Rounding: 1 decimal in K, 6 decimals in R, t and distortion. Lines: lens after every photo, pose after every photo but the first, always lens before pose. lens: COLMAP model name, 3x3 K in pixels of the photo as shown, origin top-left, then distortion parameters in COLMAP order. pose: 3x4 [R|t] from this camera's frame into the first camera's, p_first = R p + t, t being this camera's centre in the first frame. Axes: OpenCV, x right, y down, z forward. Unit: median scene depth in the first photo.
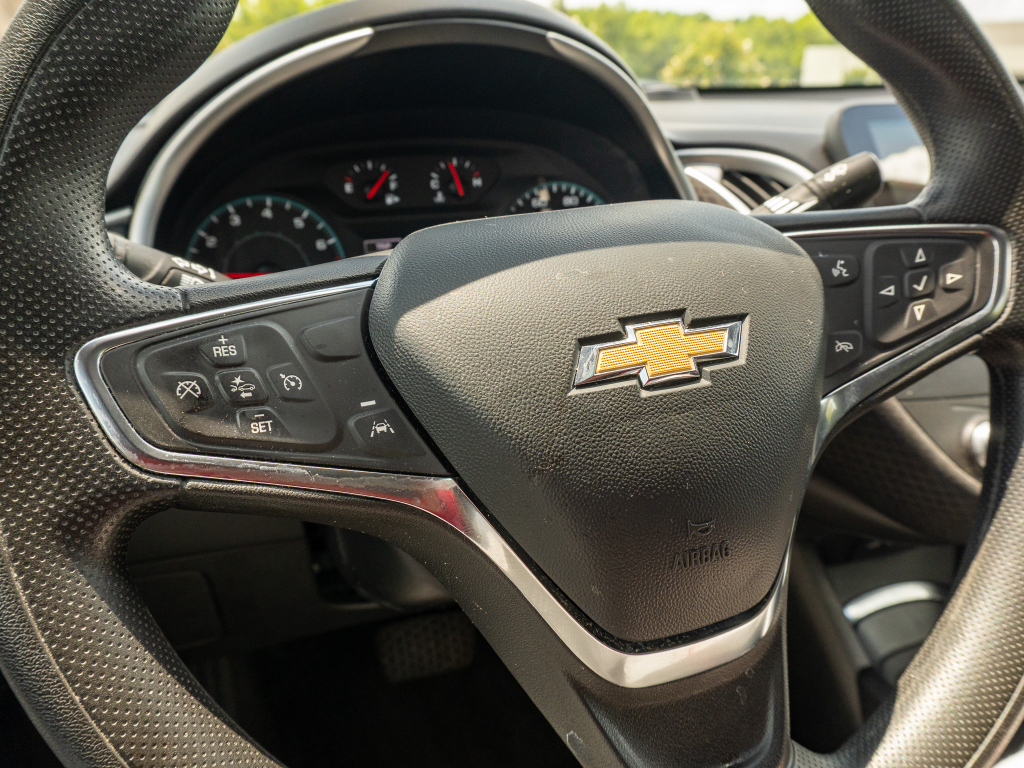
lens RADIAL K [[768.6, 0, 515.2], [0, 768.6, 392.5], [0, 0, 1]] dist [-0.023880, -0.003458]
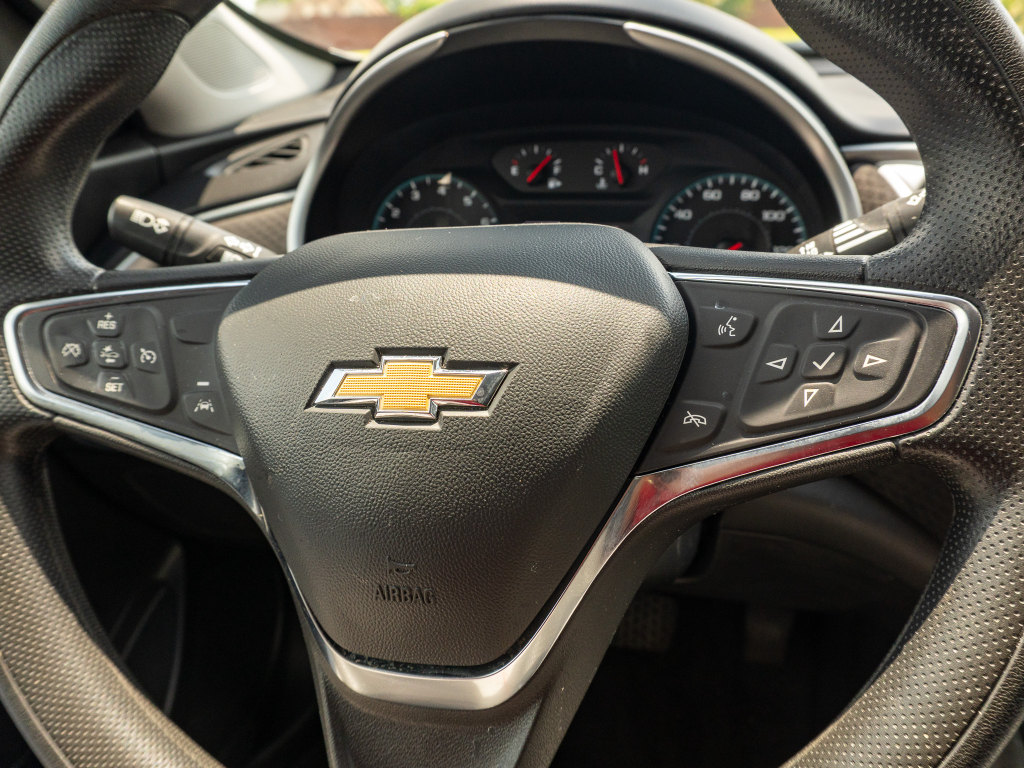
lens RADIAL K [[768.6, 0, 513.5], [0, 768.6, 393.6], [0, 0, 1]] dist [-0.023880, -0.003458]
pose [[0.847660, 0.192846, -0.494249, 0.655958], [-0.162388, 0.981195, 0.104338, -0.140271], [0.505076, -0.008183, 0.863036, 0.165928]]
